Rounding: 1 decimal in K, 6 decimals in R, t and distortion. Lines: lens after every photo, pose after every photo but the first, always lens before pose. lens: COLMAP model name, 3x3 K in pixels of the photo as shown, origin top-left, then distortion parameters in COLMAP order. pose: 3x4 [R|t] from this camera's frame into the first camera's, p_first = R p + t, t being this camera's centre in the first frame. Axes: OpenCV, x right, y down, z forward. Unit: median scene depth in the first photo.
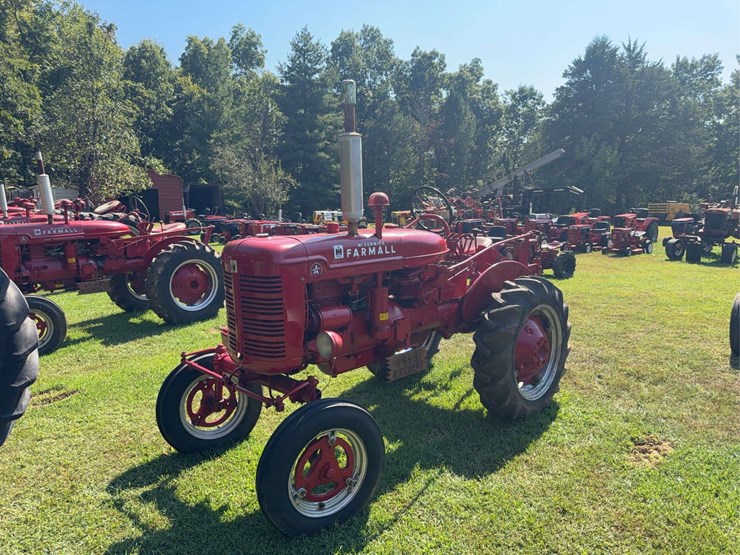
lens RADIAL K [[518.3, 0, 373.2], [0, 518.3, 276.2], [0, 0, 1]] dist [0.048463, -0.060578]
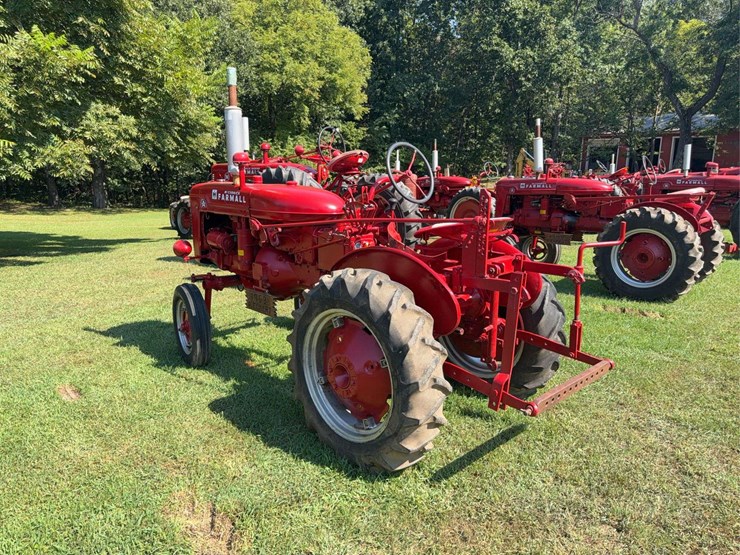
lens RADIAL K [[527.6, 0, 367.4], [0, 527.6, 270.0], [0, 0, 1]] dist [0.007680, -0.004640]
pose [[-0.001699, 0.204702, -0.978823, 0.358675], [-0.144871, 0.968448, 0.202784, -0.051813], [0.989449, 0.142148, 0.028010, 0.358704]]
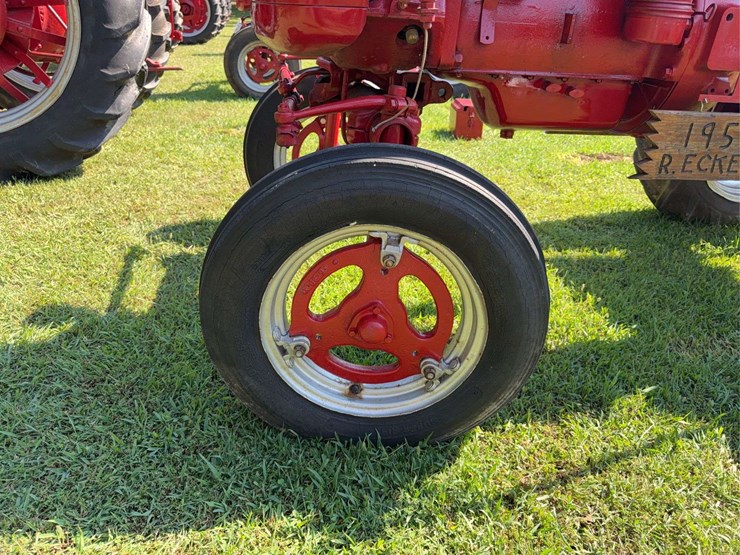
lens RADIAL K [[535.1, 0, 377.9], [0, 535.1, 275.5], [0, 0, 1]] dist [-0.008796, 0.003111]
pose [[0.822322, 0.313494, -0.474876, 0.023974], [-0.153511, 0.925827, 0.345366, 0.047226], [0.547924, -0.211104, 0.809453, 0.162688]]
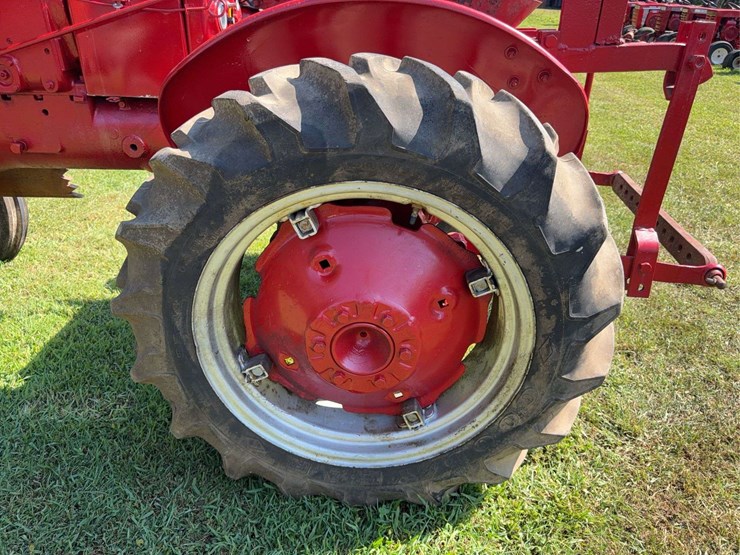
lens RADIAL K [[527.6, 0, 367.4], [0, 527.6, 270.0], [0, 0, 1]] dist [0.007680, -0.004640]
pose [[0.689853, 0.349379, -0.634065, 0.175941], [-0.116950, 0.918119, 0.378657, -0.000205], [0.714441, -0.187064, 0.674226, 0.295368]]
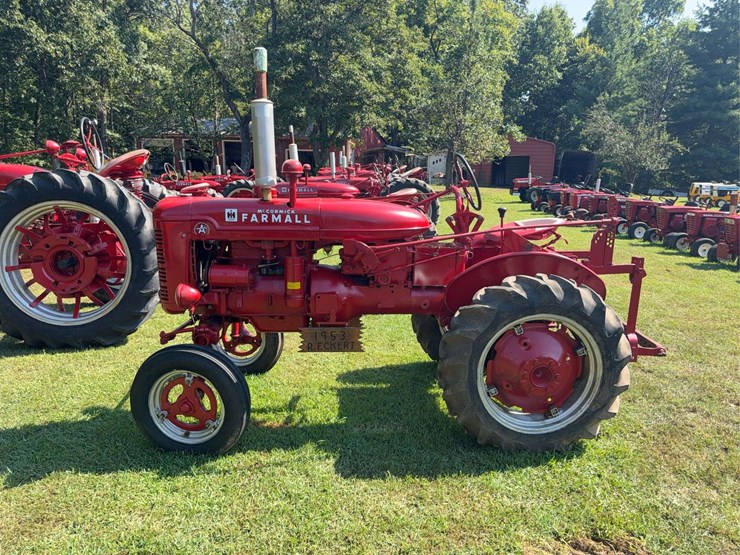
lens RADIAL K [[518.3, 0, 373.2], [0, 518.3, 276.2], [0, 0, 1]] dist [0.048463, -0.060578]
pose [[0.750140, 0.154803, -0.642905, 0.217266], [-0.115204, 0.987939, 0.103462, -0.017054], [0.651167, -0.003545, 0.758926, 0.095636]]
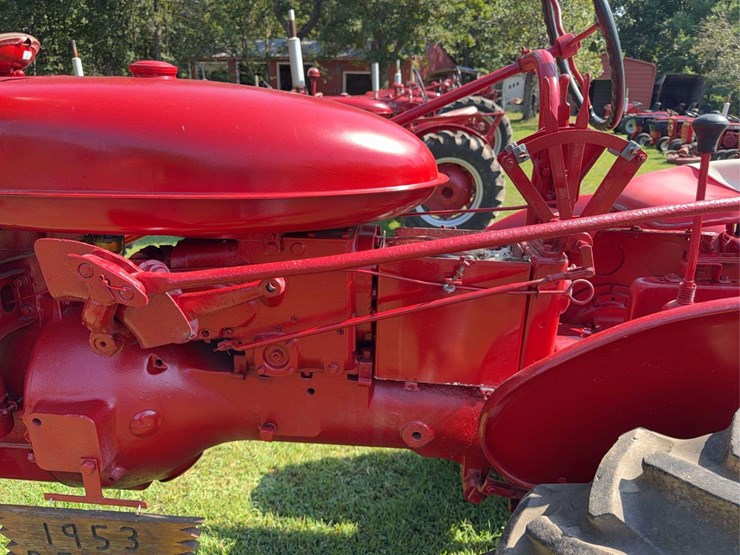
lens RADIAL K [[535.1, 0, 377.9], [0, 535.1, 275.5], [0, 0, 1]] dist [-0.008796, 0.003111]
pose [[0.667279, 0.257597, -0.698844, 0.104576], [-0.127745, 0.963966, 0.233346, -0.023103], [0.733771, -0.066433, 0.676141, 0.276165]]
